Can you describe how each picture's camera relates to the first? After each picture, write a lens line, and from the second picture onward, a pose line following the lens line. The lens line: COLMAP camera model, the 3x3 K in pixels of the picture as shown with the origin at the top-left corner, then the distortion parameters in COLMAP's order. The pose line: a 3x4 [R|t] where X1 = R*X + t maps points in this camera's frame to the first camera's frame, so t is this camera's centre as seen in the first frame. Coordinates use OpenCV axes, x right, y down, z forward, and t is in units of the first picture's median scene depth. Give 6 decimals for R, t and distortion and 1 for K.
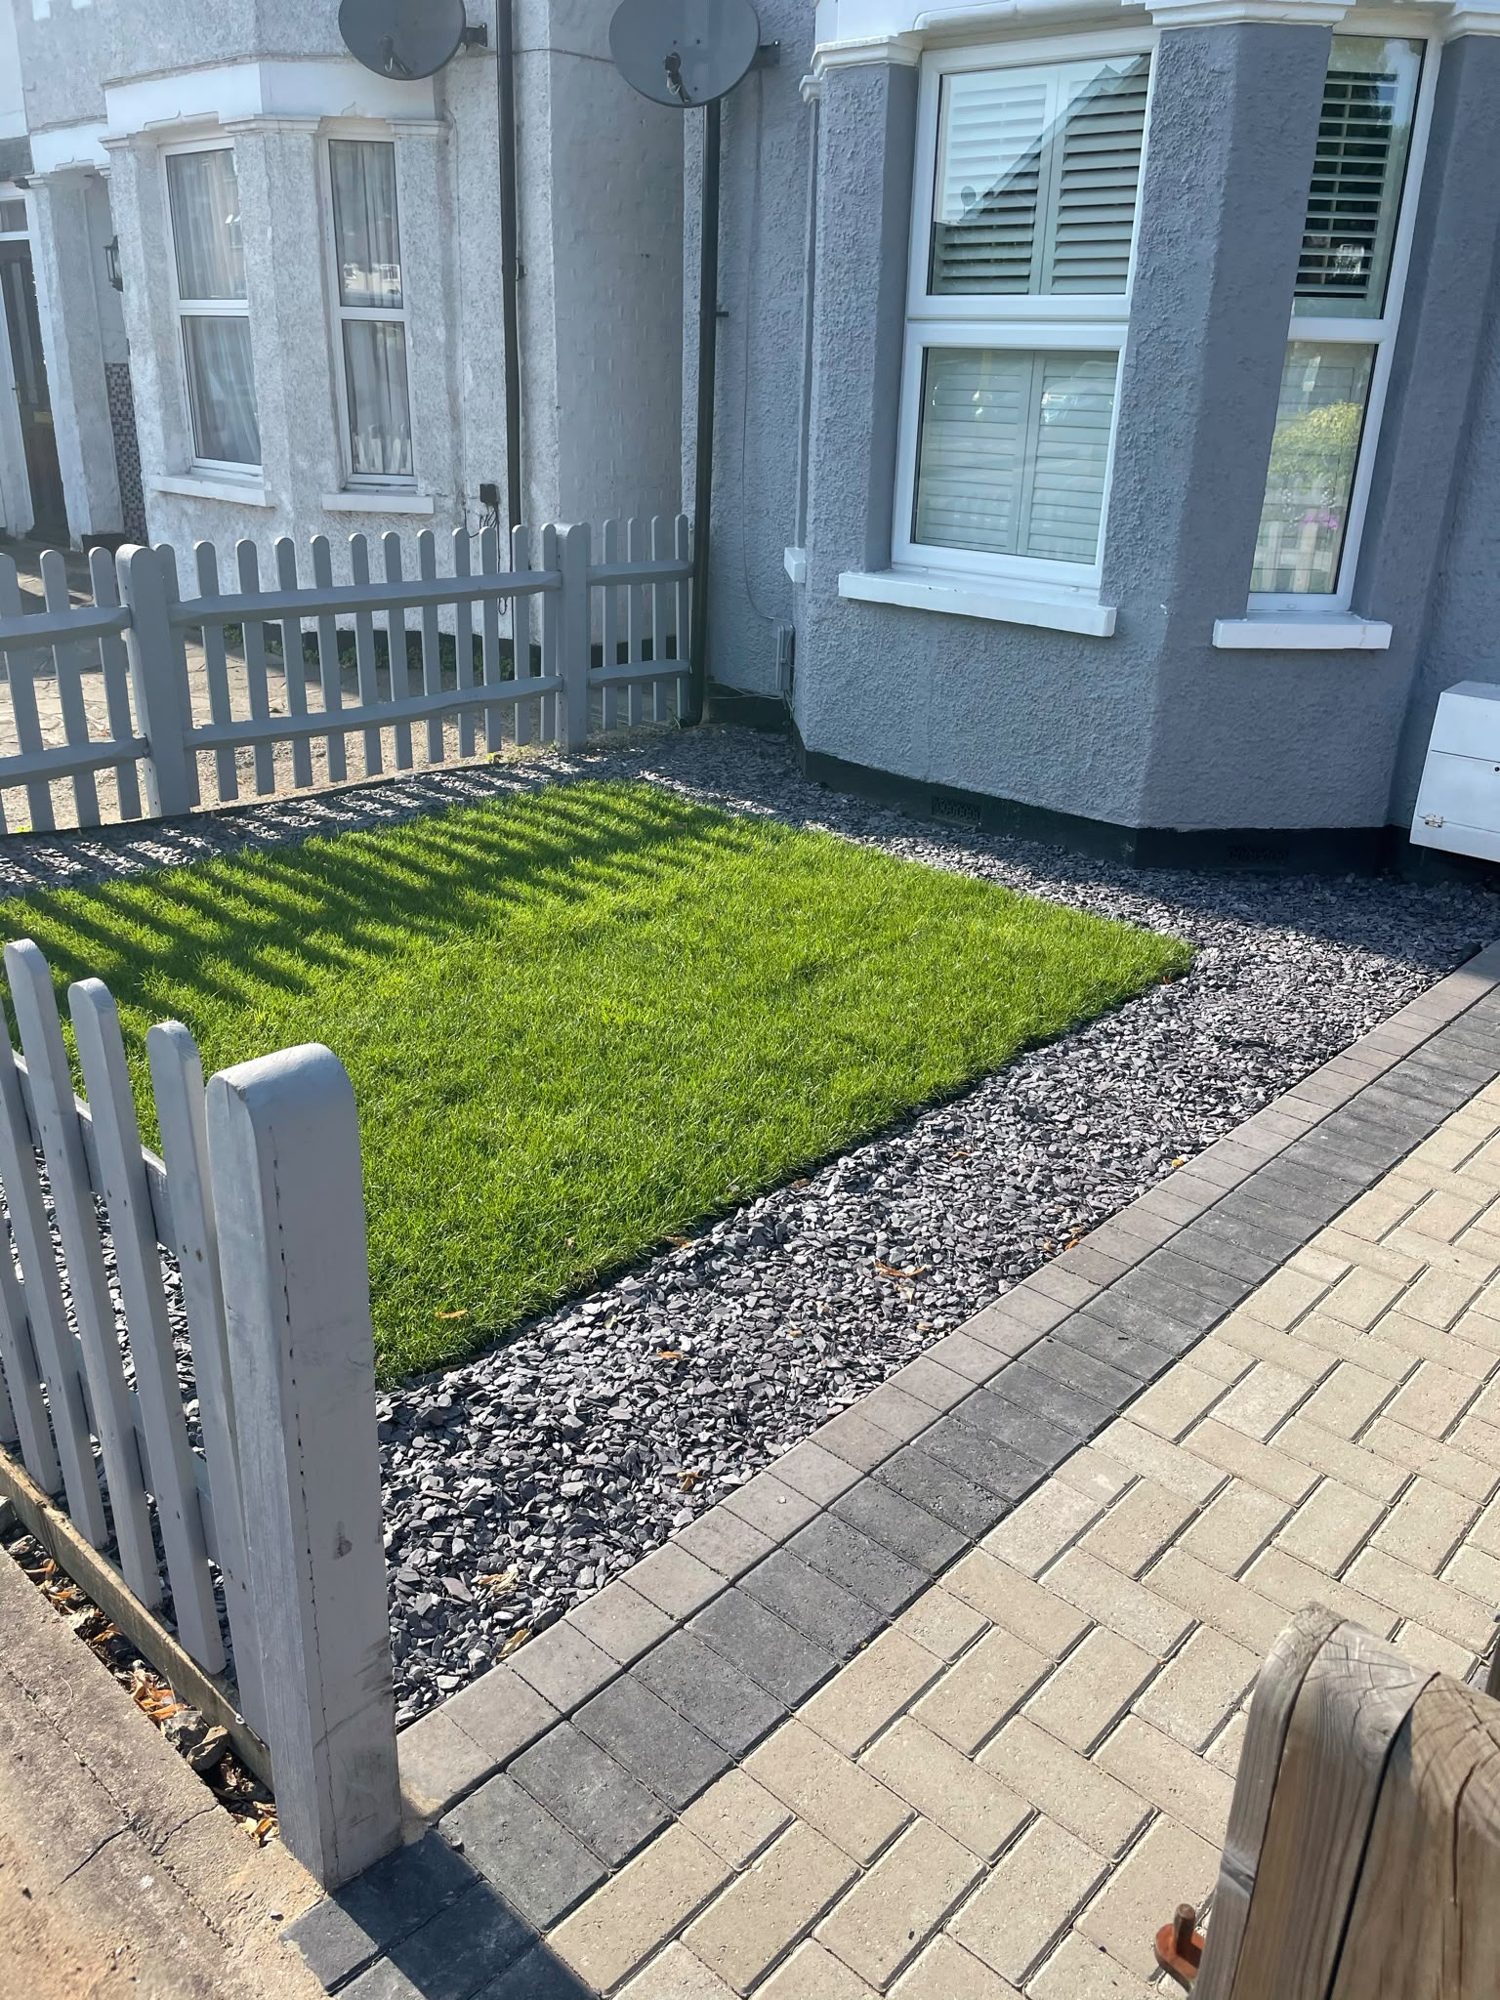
lens RADIAL K [[1523.1, 0, 750.0], [0, 1523.1, 1000.0], [0, 0, 1]] dist [0.097018, -0.140299]
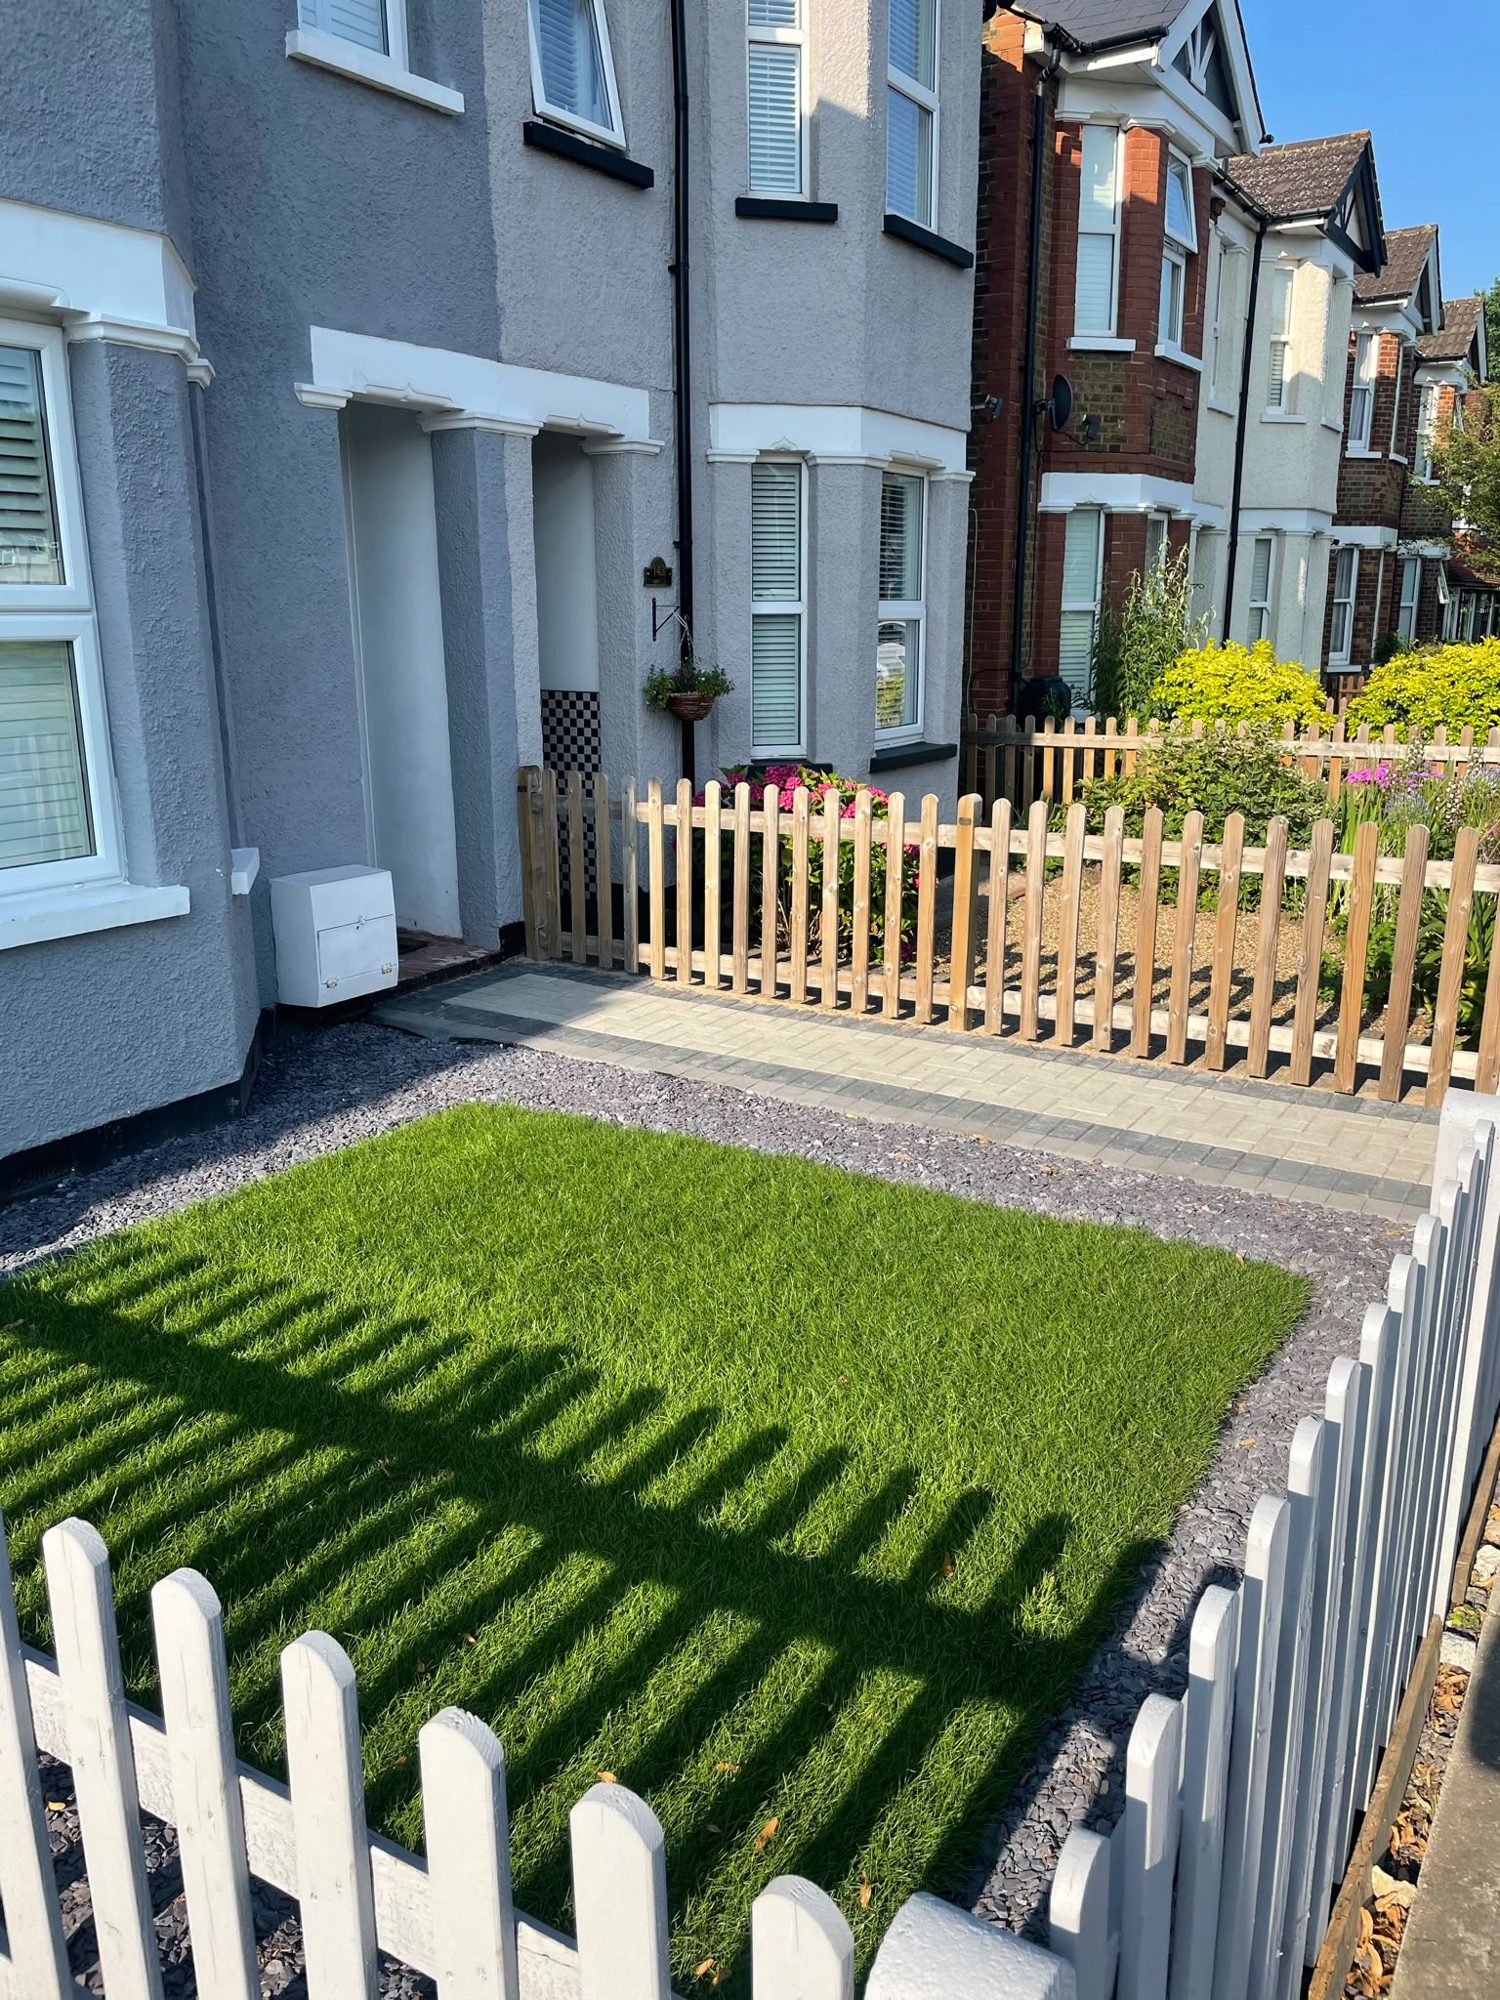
lens RADIAL K [[1523.1, 0, 750.0], [0, 1523.1, 1000.0], [0, 0, 1]] dist [0.097018, -0.140299]
pose [[-0.190650, -0.274605, 0.942467, -1.043647], [0.372152, 0.868192, 0.328246, -0.504571], [-0.908381, 0.413321, -0.063327, 1.012297]]
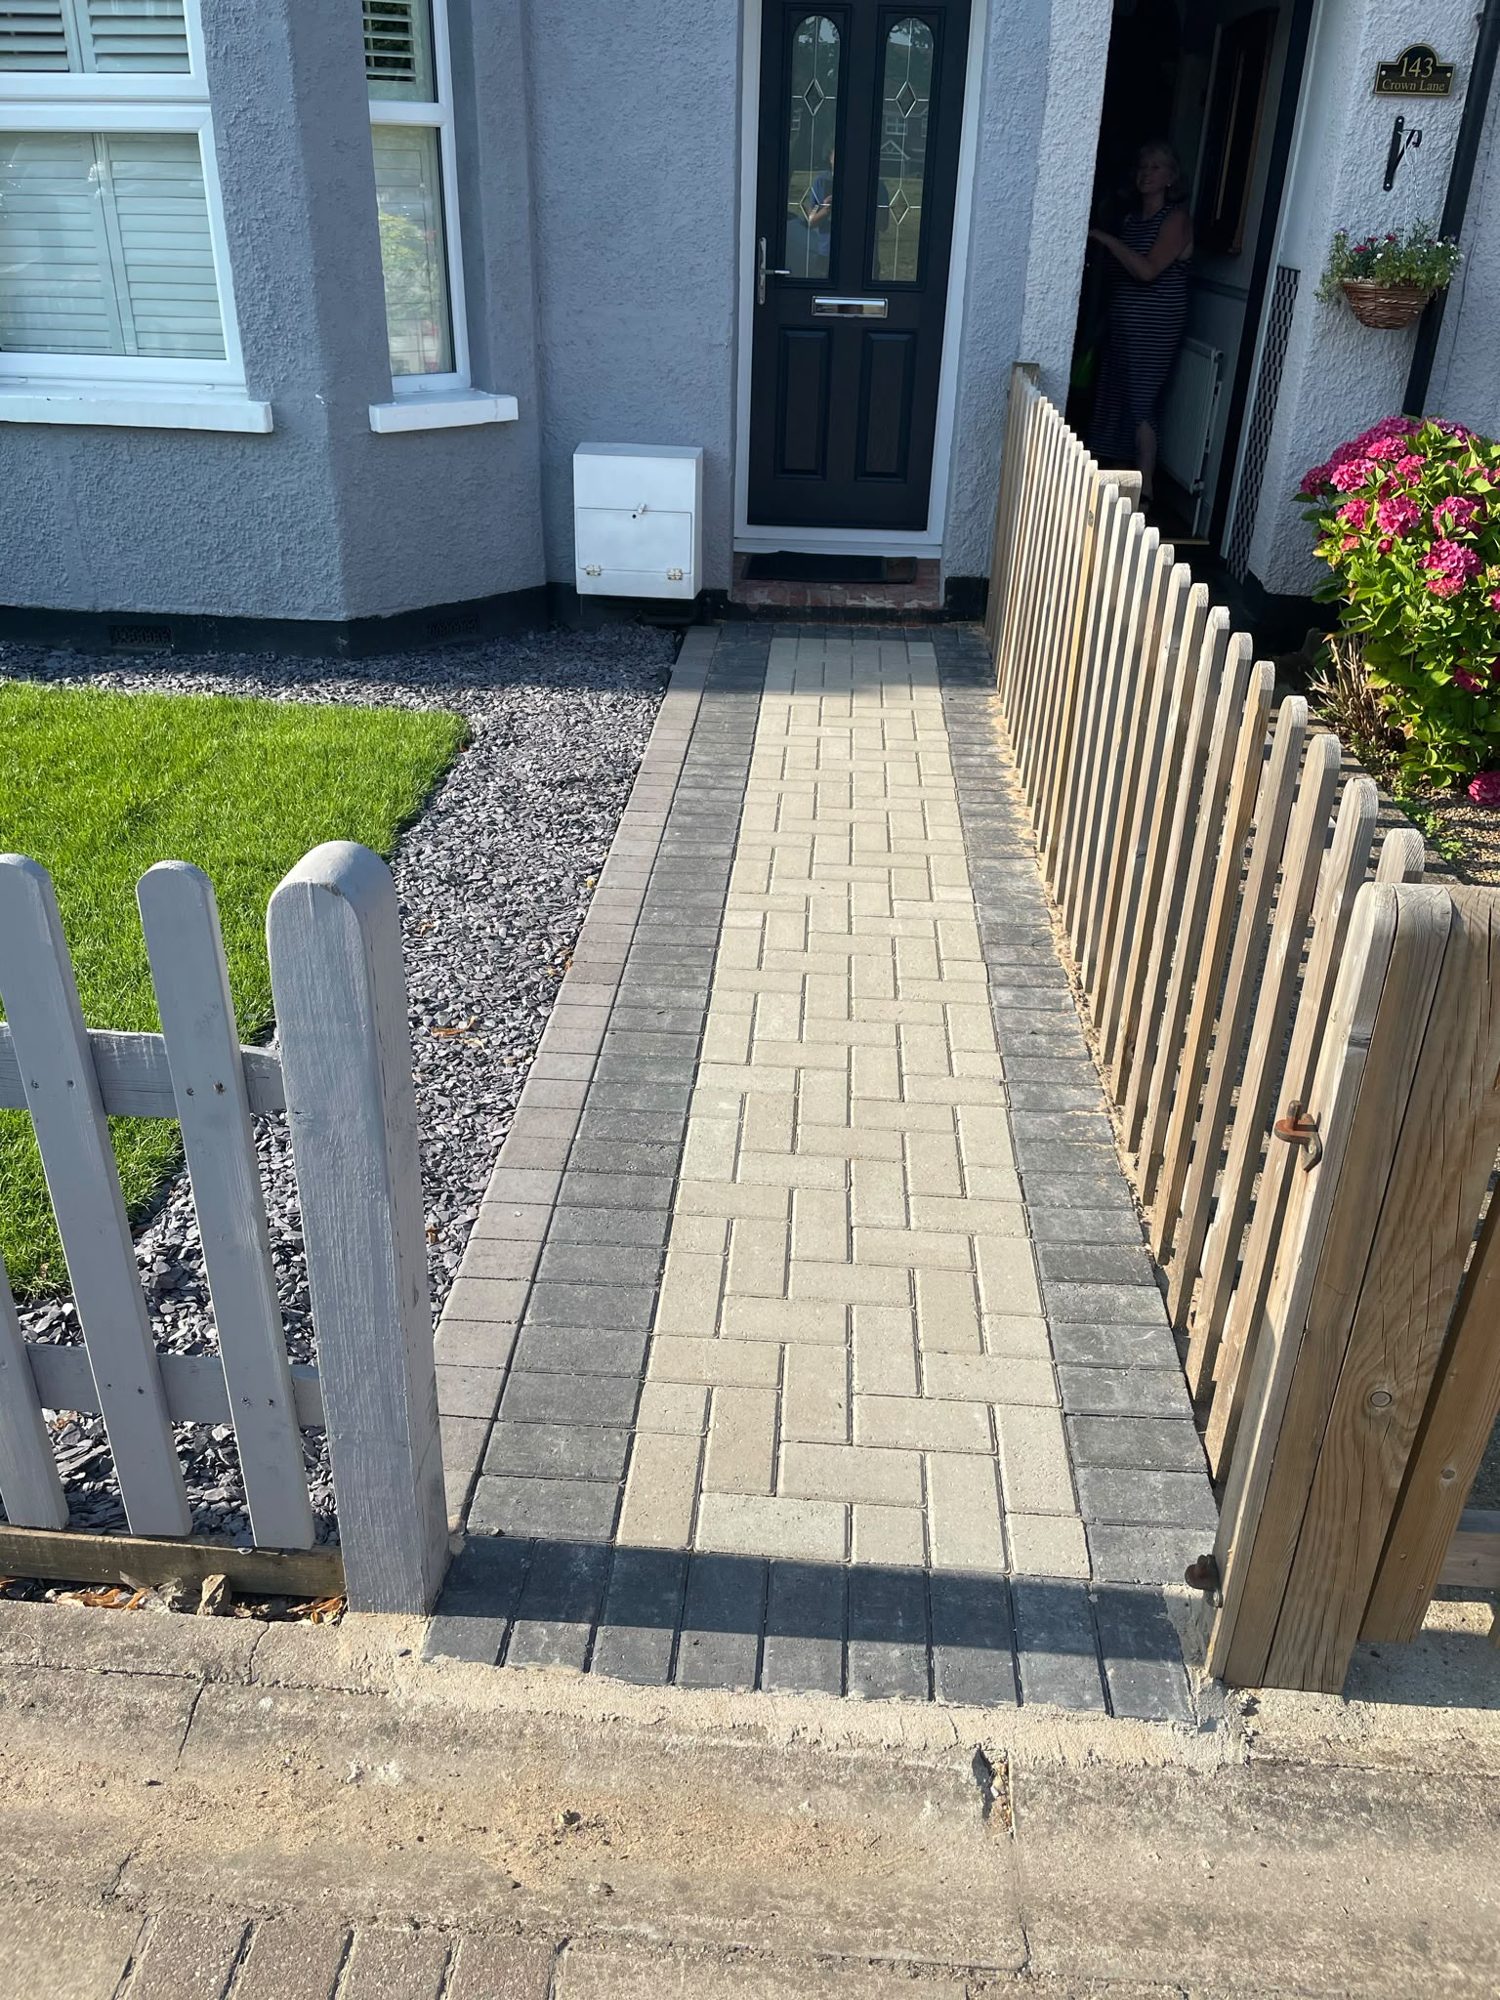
lens RADIAL K [[1523.1, 0, 750.0], [0, 1523.1, 1000.0], [0, 0, 1]] dist [0.097018, -0.140299]
pose [[0.781623, -0.304643, 0.544296, -0.243818], [0.239354, 0.952303, 0.189286, 0.000475], [-0.575999, -0.017671, 0.817259, -0.013486]]
